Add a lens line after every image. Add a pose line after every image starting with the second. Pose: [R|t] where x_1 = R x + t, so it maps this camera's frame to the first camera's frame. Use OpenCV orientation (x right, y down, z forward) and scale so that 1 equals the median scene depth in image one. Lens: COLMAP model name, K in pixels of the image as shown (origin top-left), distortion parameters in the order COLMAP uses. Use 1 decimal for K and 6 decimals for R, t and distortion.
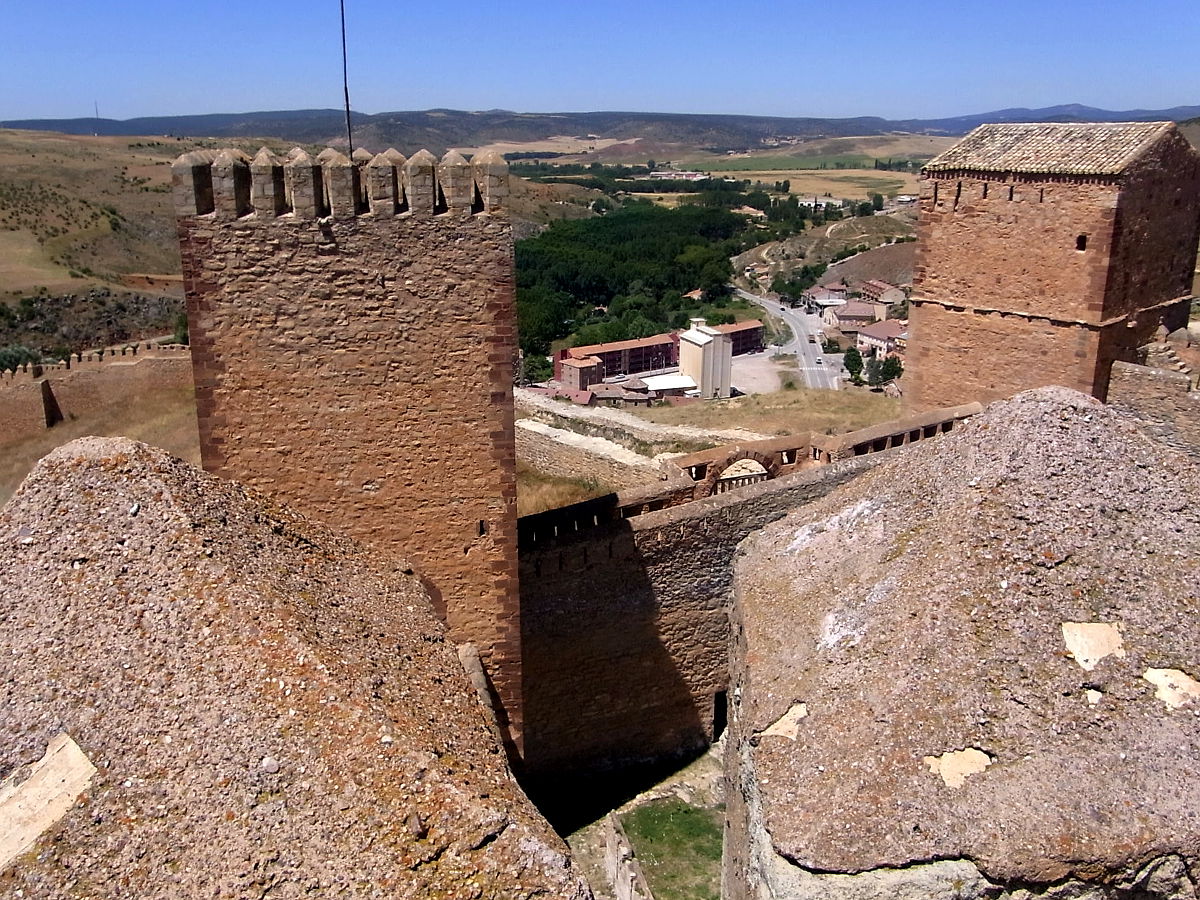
lens RADIAL K [[1155.1, 0, 590.8], [0, 1155.1, 470.4], [0, 0, 1]] dist [-0.038784, 0.000000]
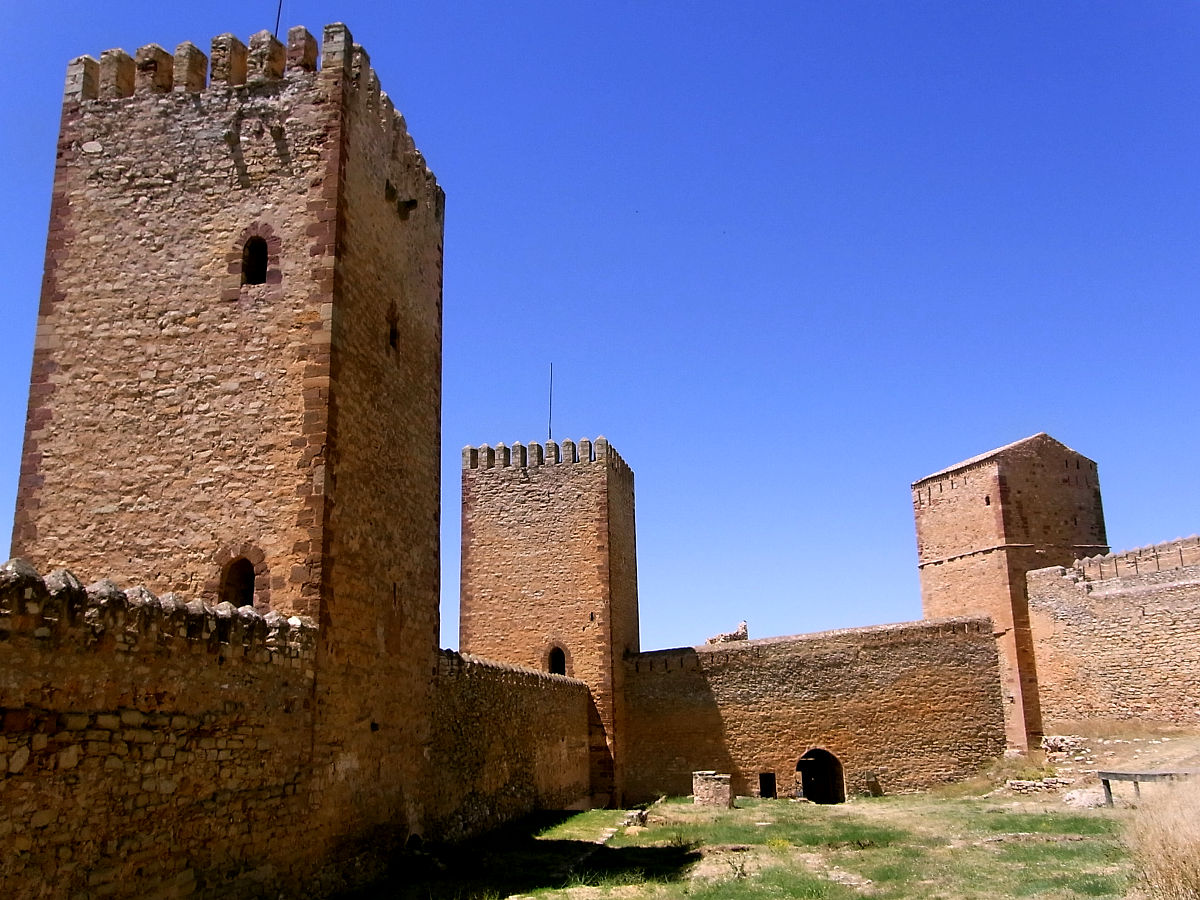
lens RADIAL K [[1043.5, 0, 593.9], [0, 1043.5, 442.2], [0, 0, 1]] dist [-0.102914, 0.123276]
pose [[0.942600, -0.101104, -0.318251, 0.407082], [-0.079165, 0.858233, -0.507119, 0.565383], [0.324405, 0.503205, 0.800966, -0.438687]]
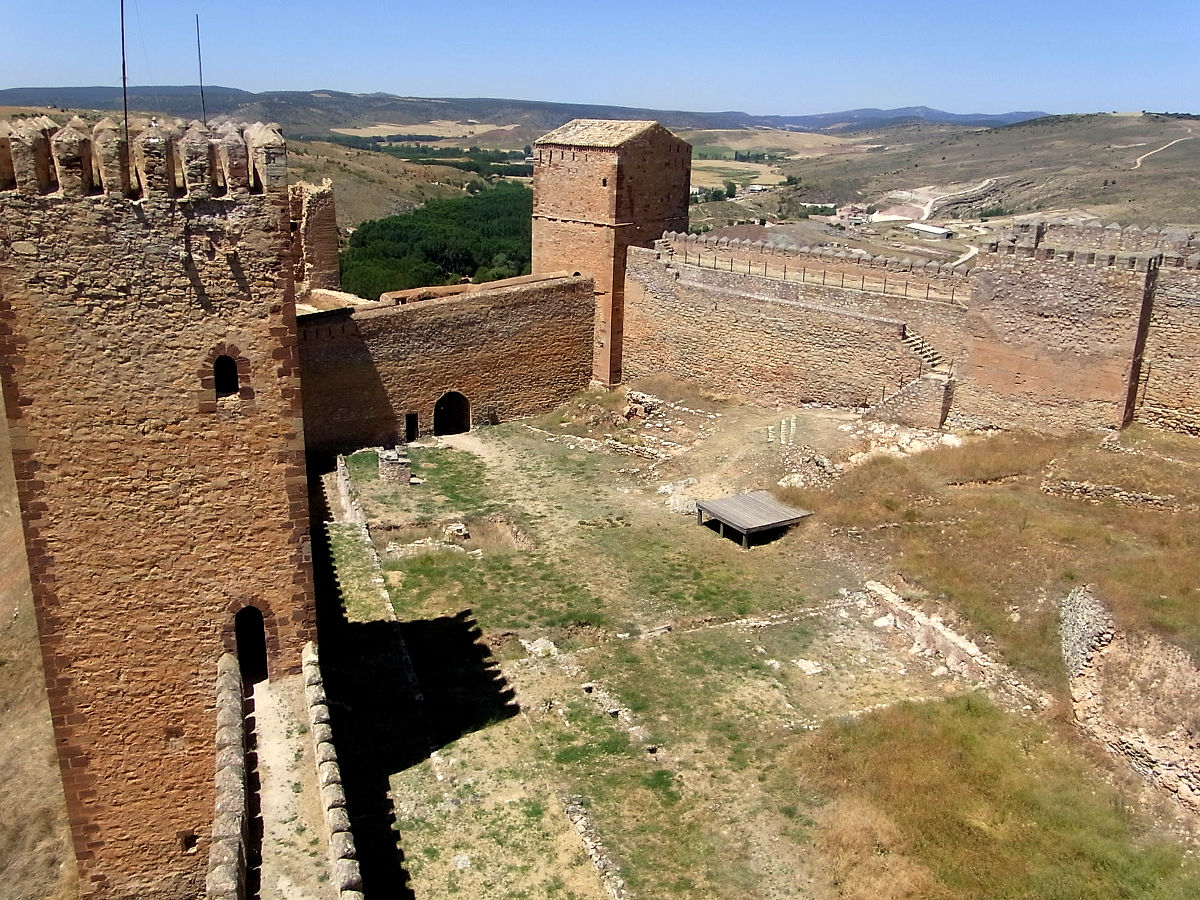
lens RADIAL K [[1073.9, 0, 638.4], [0, 1073.9, 426.2], [0, 0, 1]] dist [-0.102338, 0.093041]
pose [[0.986708, -0.004386, 0.162446, 0.209400], [0.005380, 0.999969, -0.005677, 0.236675], [-0.162416, 0.006475, 0.986701, -0.829801]]
